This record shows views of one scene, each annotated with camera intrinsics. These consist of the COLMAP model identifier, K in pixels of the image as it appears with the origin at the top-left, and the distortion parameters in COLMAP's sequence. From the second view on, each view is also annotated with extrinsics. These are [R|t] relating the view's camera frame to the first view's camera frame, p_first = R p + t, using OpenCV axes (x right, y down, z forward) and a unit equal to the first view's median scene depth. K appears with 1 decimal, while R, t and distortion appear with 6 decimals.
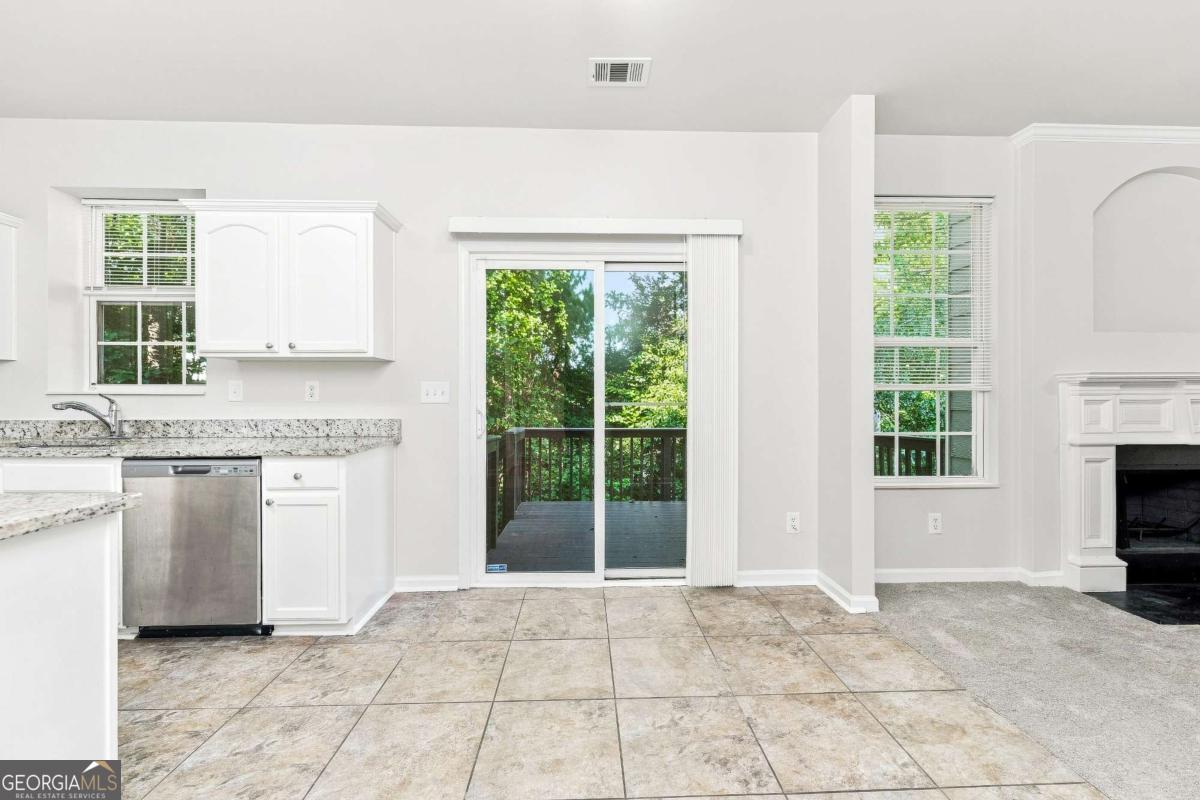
lens RADIAL K [[484.2, 0, 604.7], [0, 484.2, 398.8], [0, 0, 1]] dist [-0.000938, -0.000262]
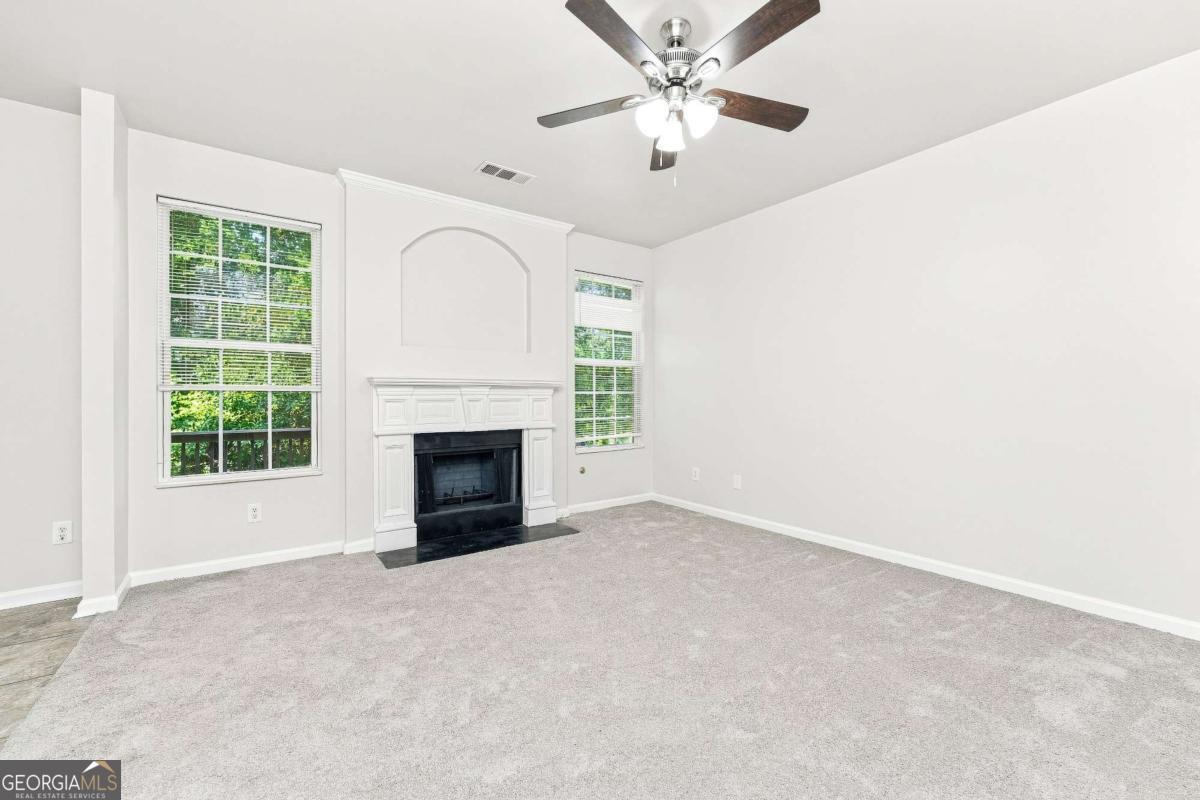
lens RADIAL K [[484.2, 0, 606.8], [0, 484.2, 394.0], [0, 0, 1]] dist [-0.000938, -0.000262]
pose [[0.832985, 0.001170, 0.553294, 0.765315], [0.002023, 0.999985, -0.005161, -0.003581], [-0.553292, 0.005419, 0.832970, -0.365827]]
